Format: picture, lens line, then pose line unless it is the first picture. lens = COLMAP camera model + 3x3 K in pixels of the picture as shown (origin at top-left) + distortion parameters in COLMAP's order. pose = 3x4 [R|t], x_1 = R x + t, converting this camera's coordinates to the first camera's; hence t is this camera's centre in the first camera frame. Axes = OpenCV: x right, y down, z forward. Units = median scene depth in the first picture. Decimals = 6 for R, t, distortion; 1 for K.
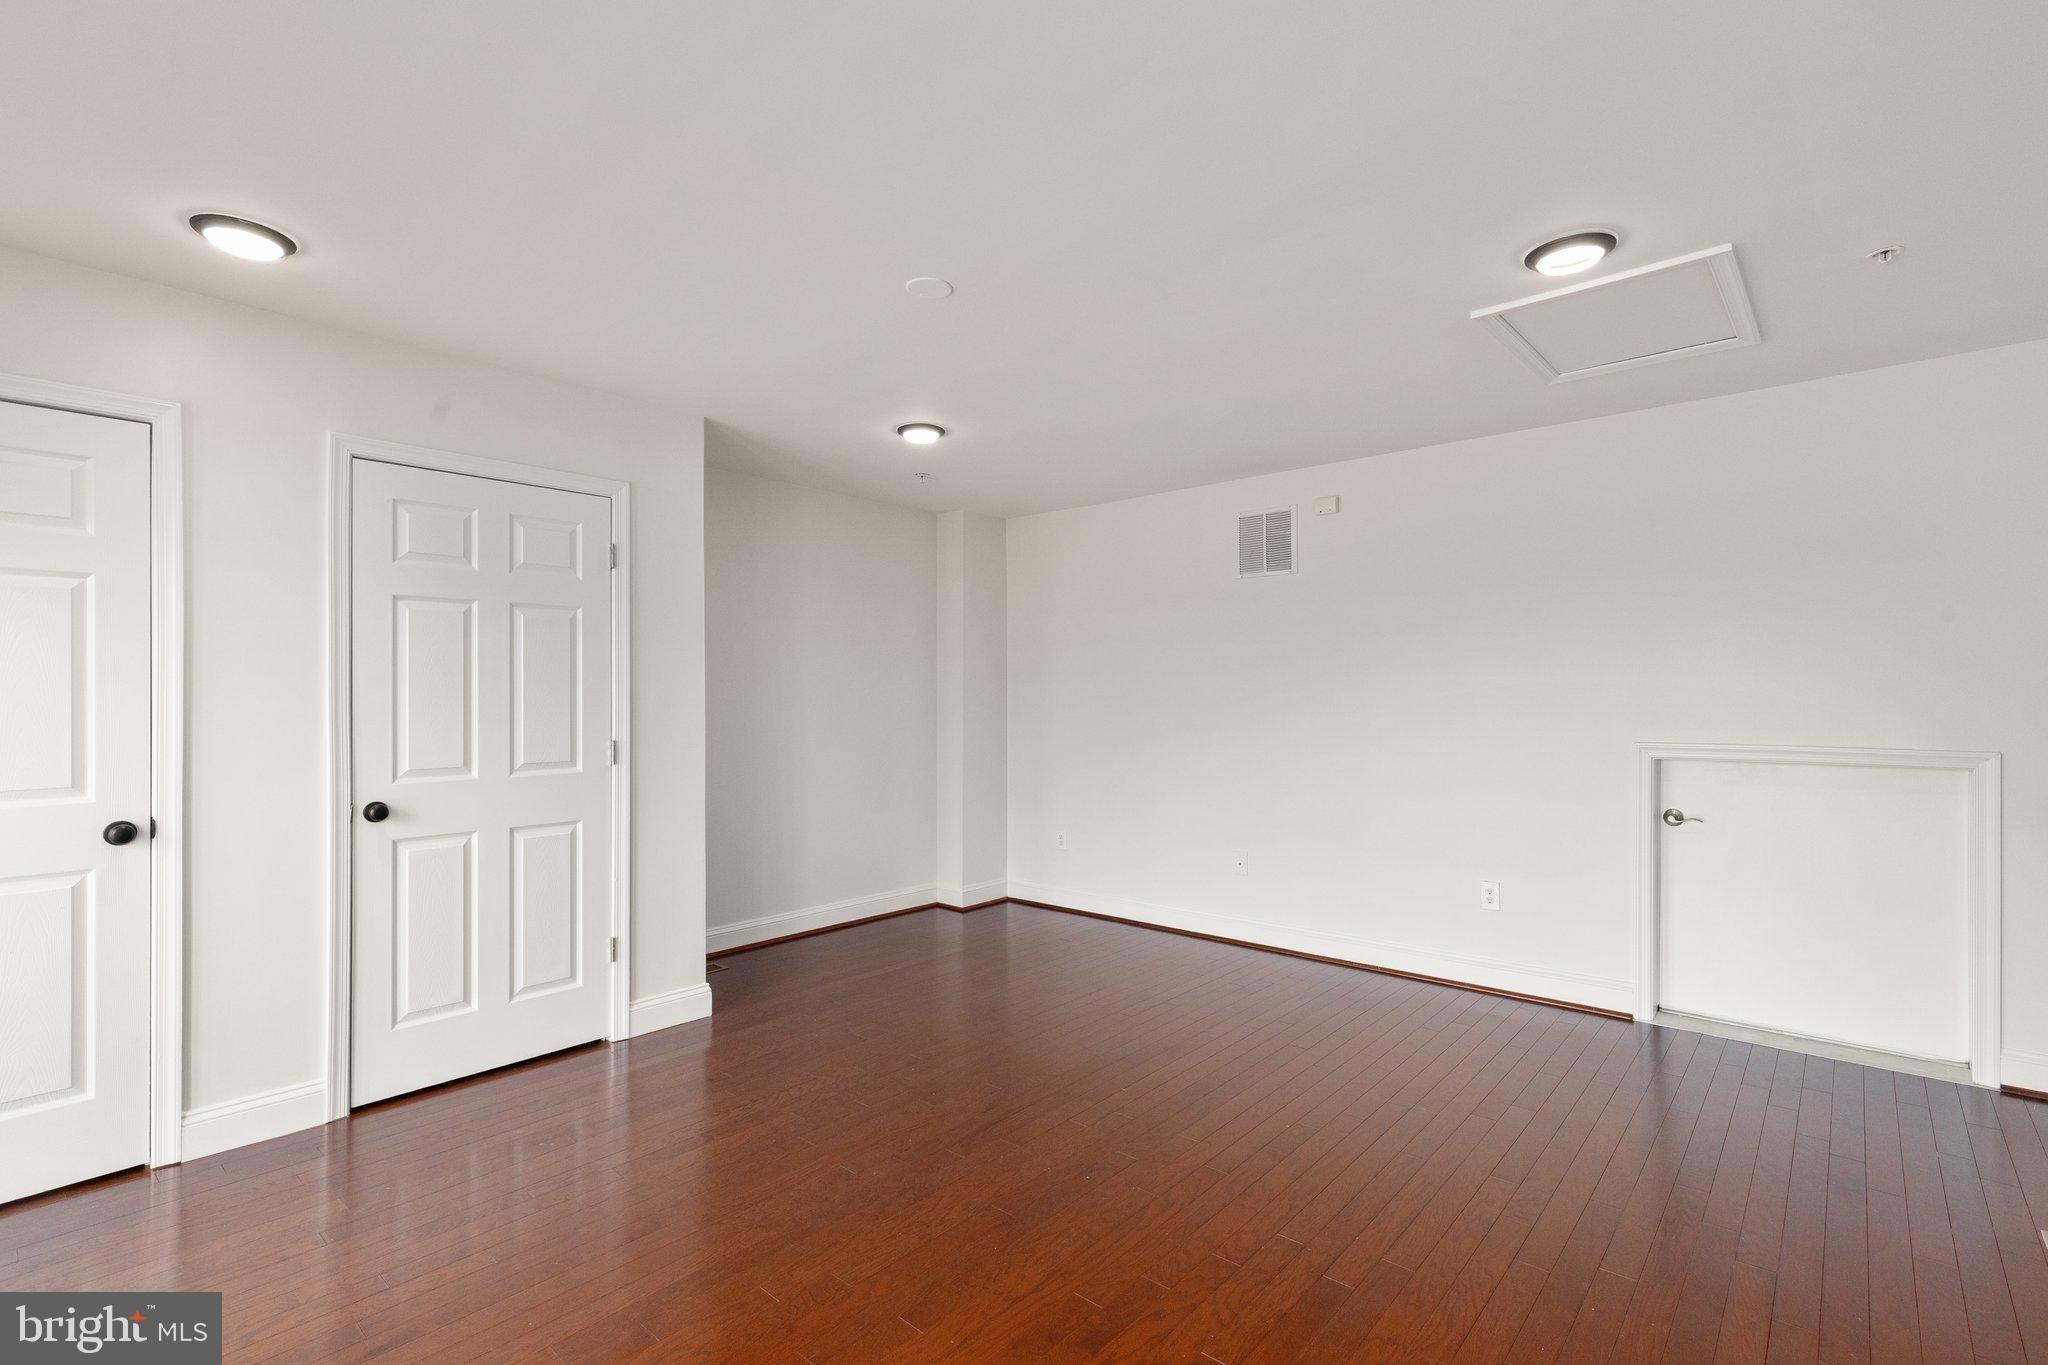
lens RADIAL K [[929.1, 0, 1022.0], [0, 929.1, 671.9], [0, 0, 1]] dist [0.011671, -0.002374]
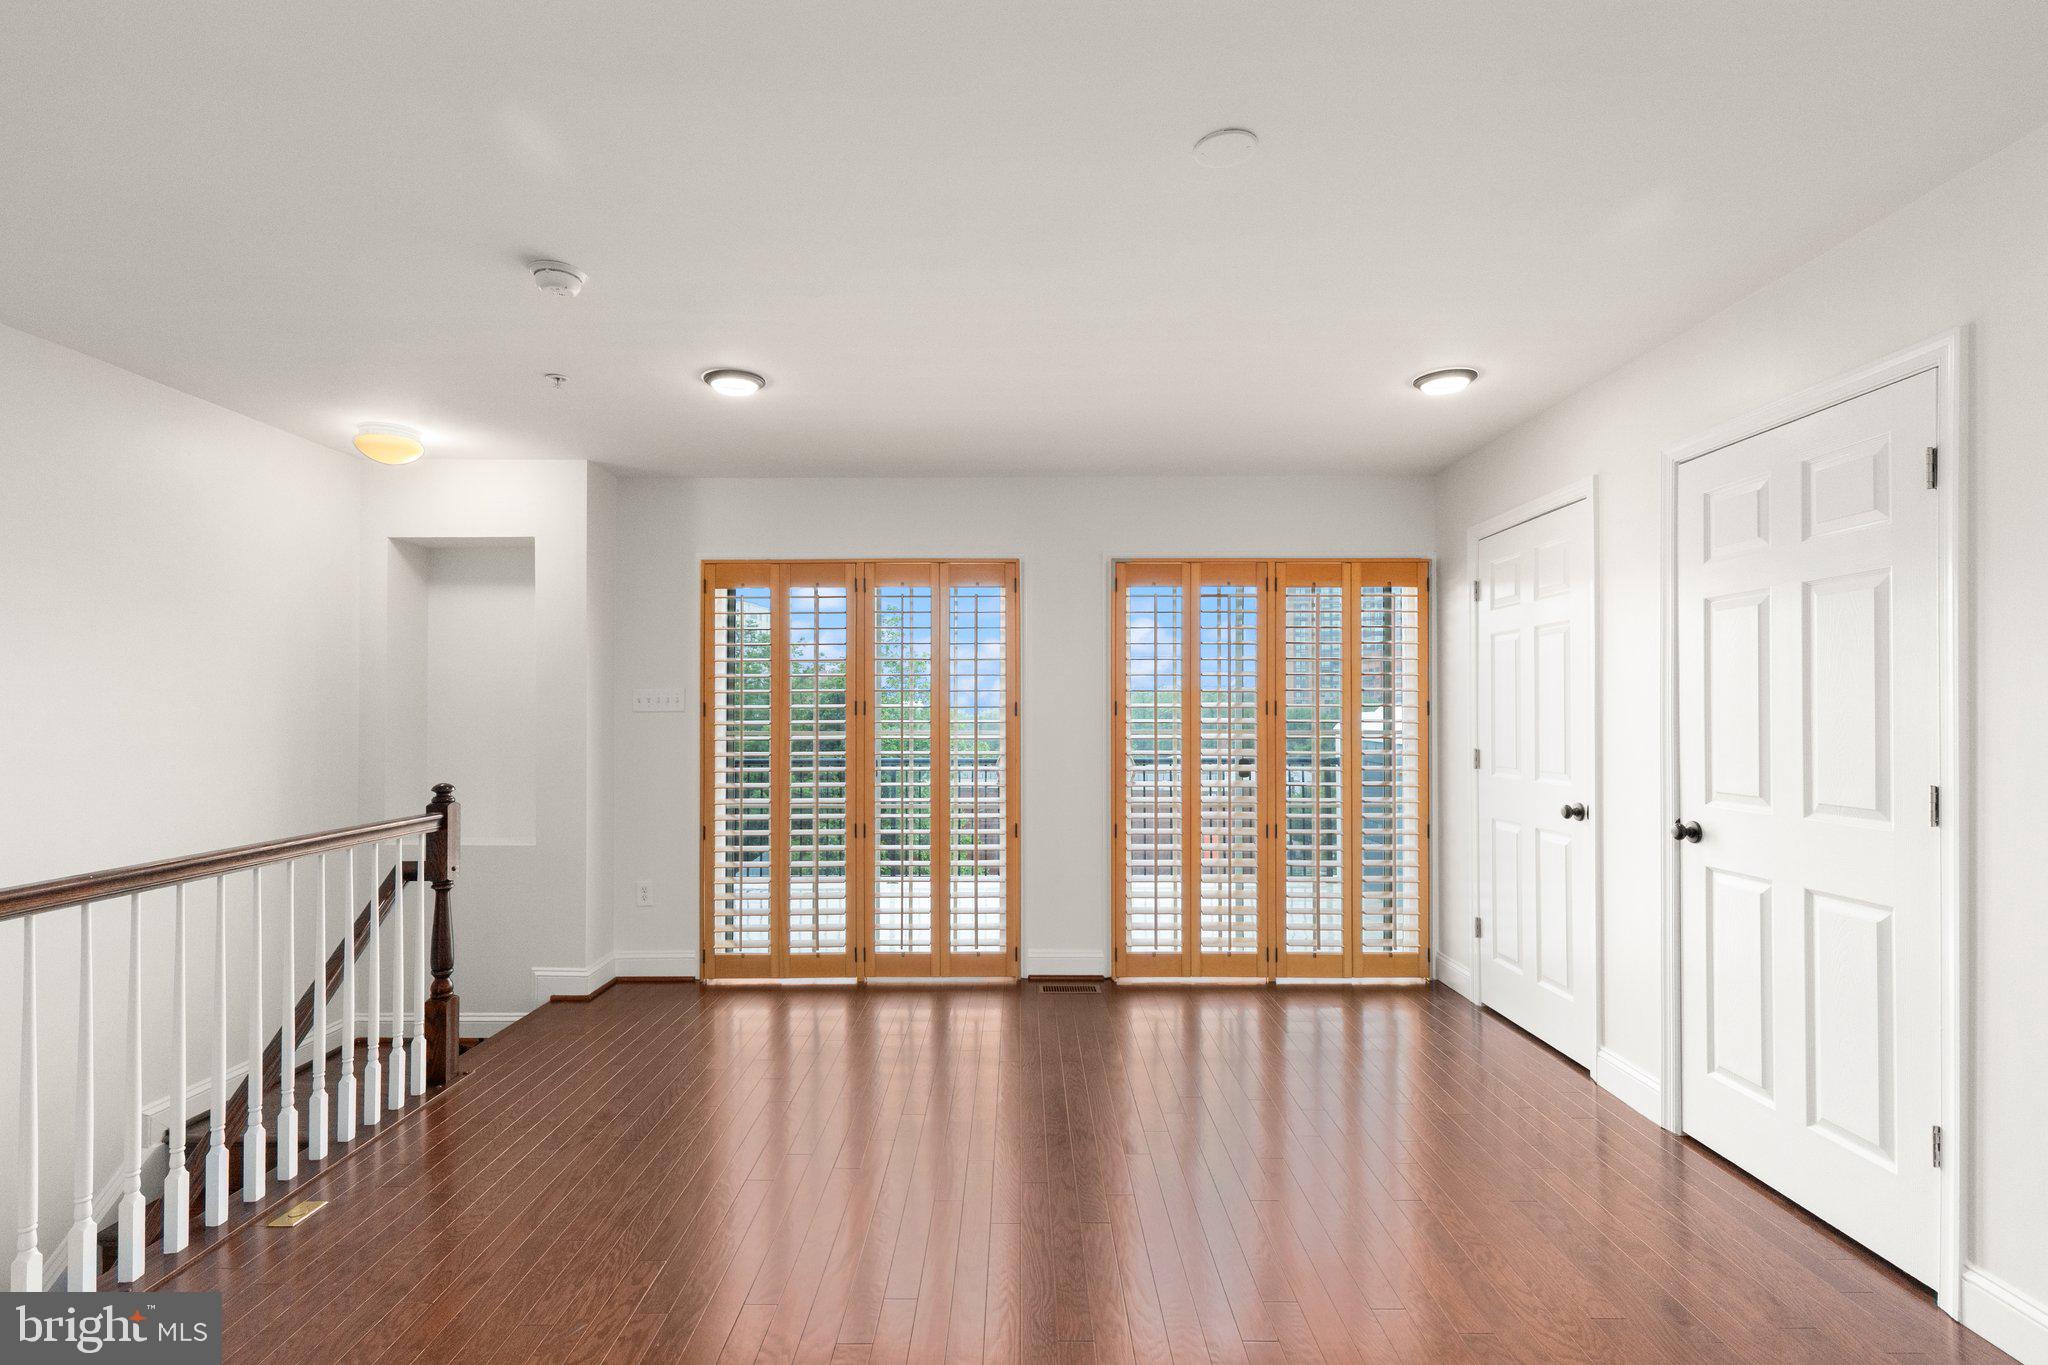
lens RADIAL K [[929.1, 0, 1013.4], [0, 929.1, 721.1], [0, 0, 1]] dist [0.011671, -0.002374]
pose [[-0.748945, -0.003182, -0.662624, 0.447507], [0.003002, 0.999962, -0.008195, 0.043683], [0.662625, -0.008127, -0.748907, 1.254050]]
